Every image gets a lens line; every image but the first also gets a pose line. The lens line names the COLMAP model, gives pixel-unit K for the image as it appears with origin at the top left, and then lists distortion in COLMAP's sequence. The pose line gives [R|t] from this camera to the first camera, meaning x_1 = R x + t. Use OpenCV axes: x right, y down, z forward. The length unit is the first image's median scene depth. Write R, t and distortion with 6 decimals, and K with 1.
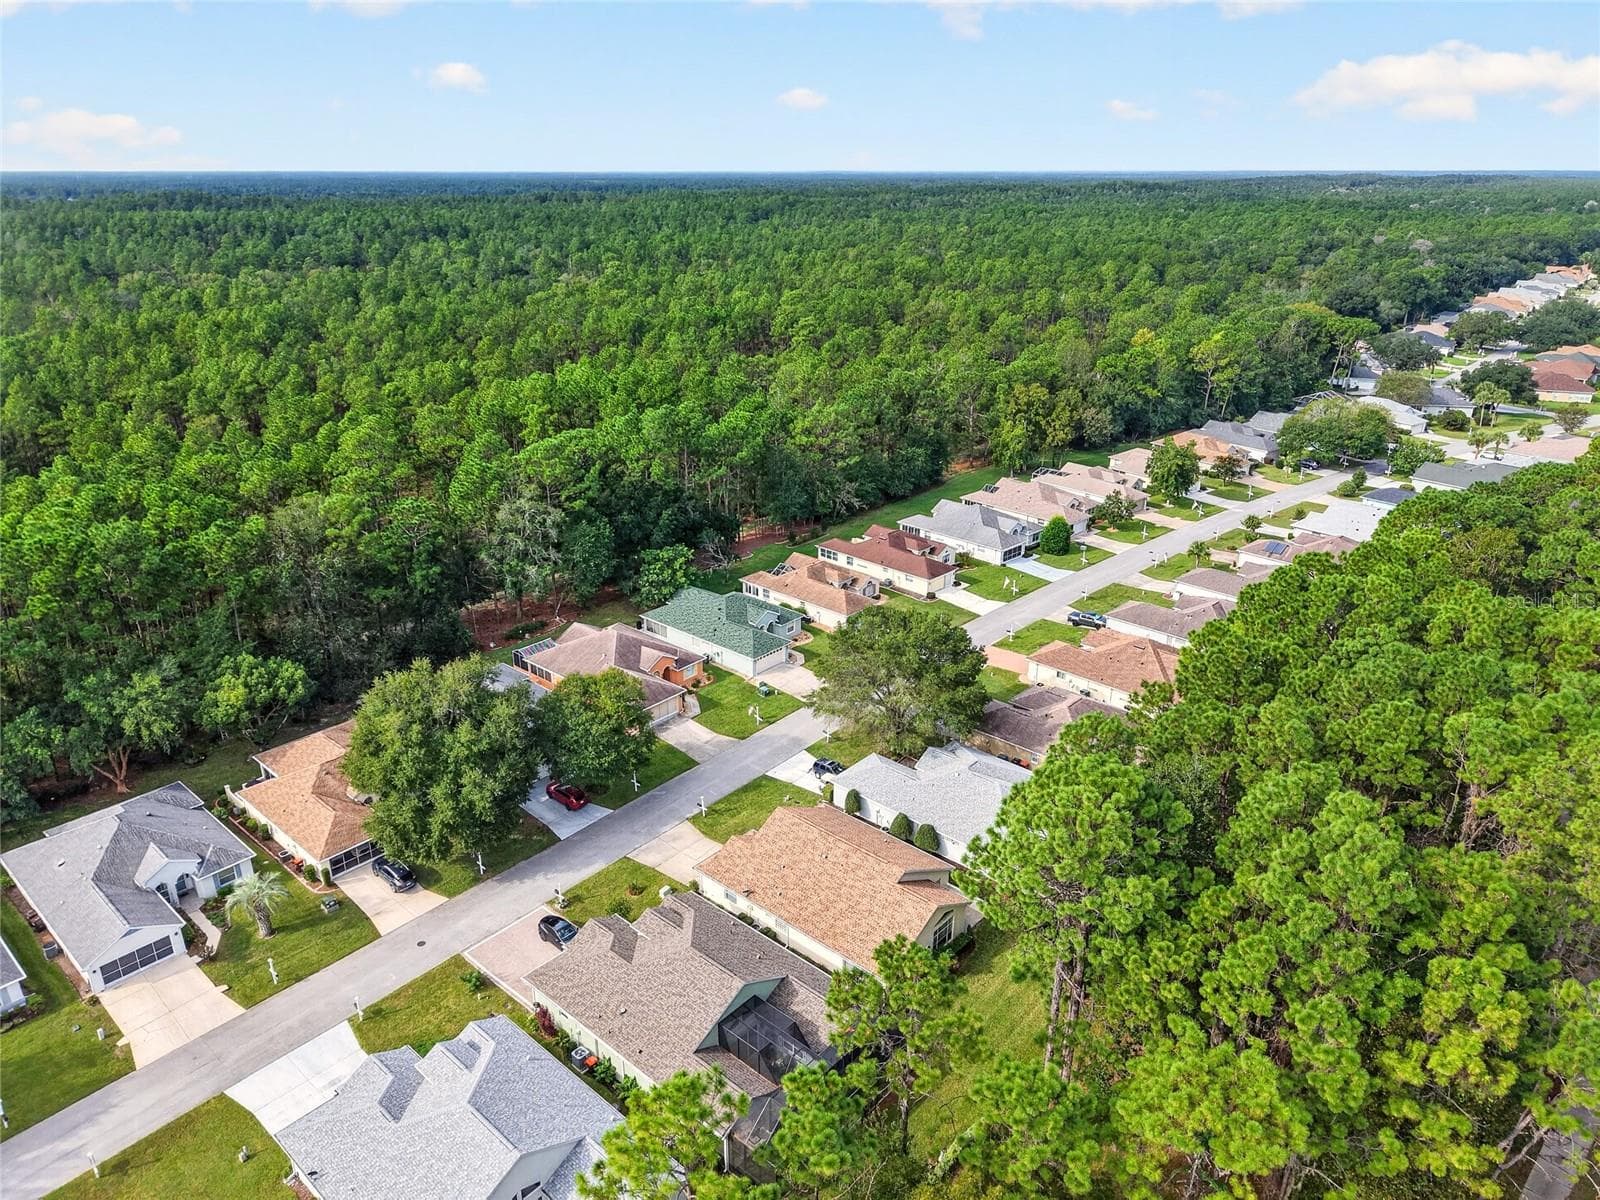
lens RADIAL K [[1067.1, 0, 790.0], [0, 1067.1, 604.1], [0, 0, 1]] dist [0.039495, -0.046901]
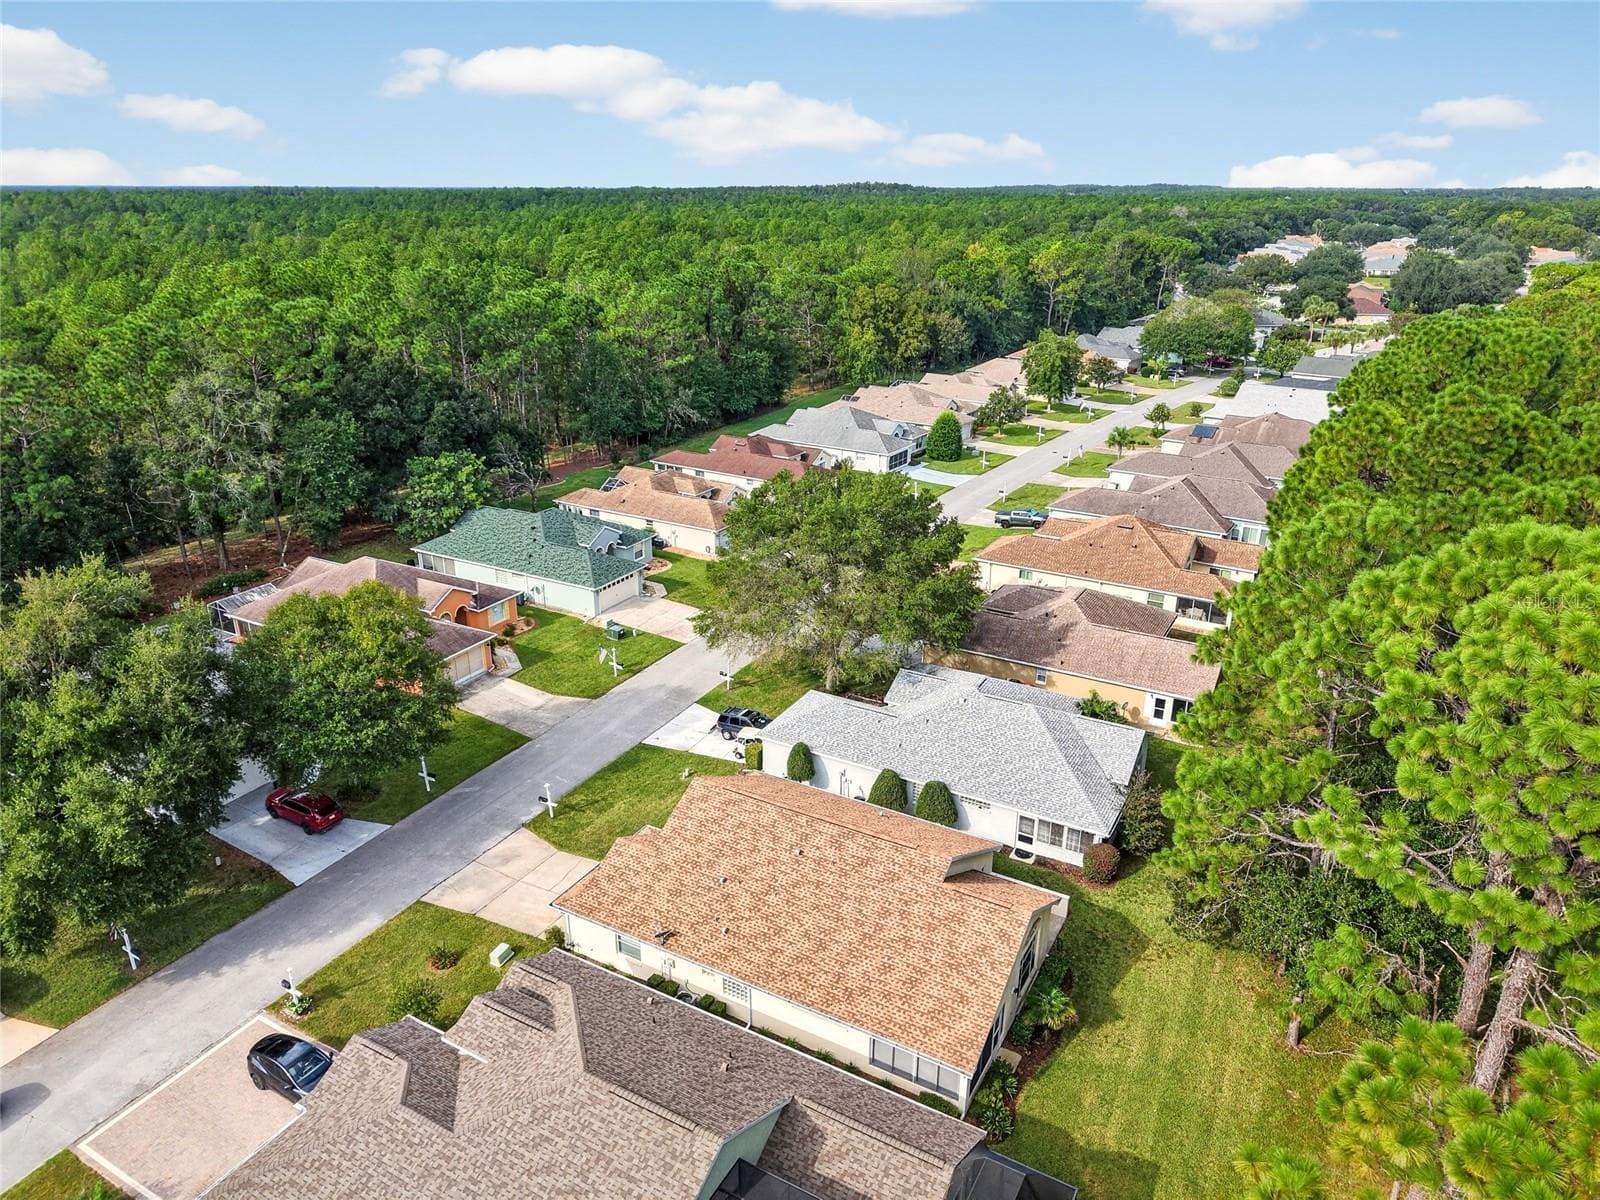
lens RADIAL K [[1067.1, 0, 790.0], [0, 1067.1, 604.1], [0, 0, 1]] dist [0.039495, -0.046901]
pose [[0.976783, -0.075389, 0.200528, -0.044661], [0.078146, 0.996925, -0.005855, 0.067974], [-0.199470, 0.021389, 0.979670, 0.278613]]
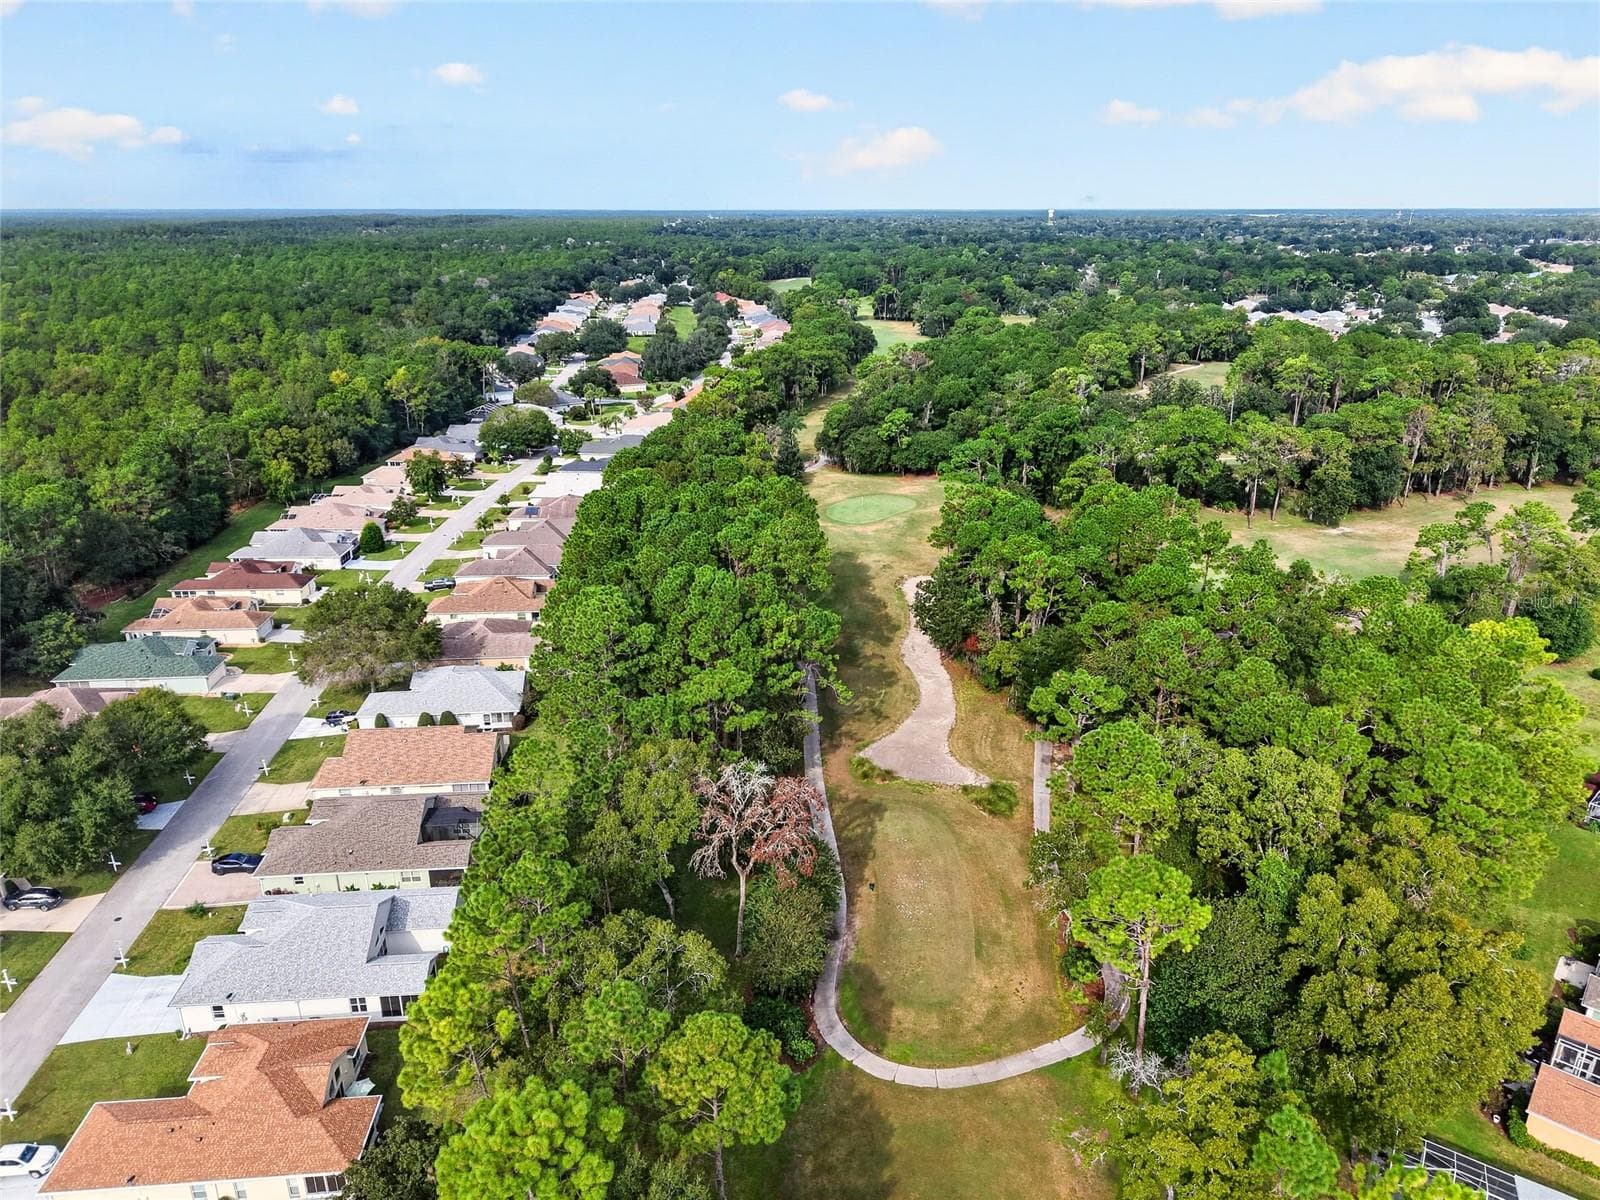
lens RADIAL K [[1067.1, 0, 790.0], [0, 1067.1, 604.1], [0, 0, 1]] dist [0.039495, -0.046901]
pose [[0.688352, -0.252226, 0.680113, -0.339098], [0.272704, 0.958802, 0.079572, 0.051496], [-0.672164, 0.130696, 0.728776, -0.270678]]
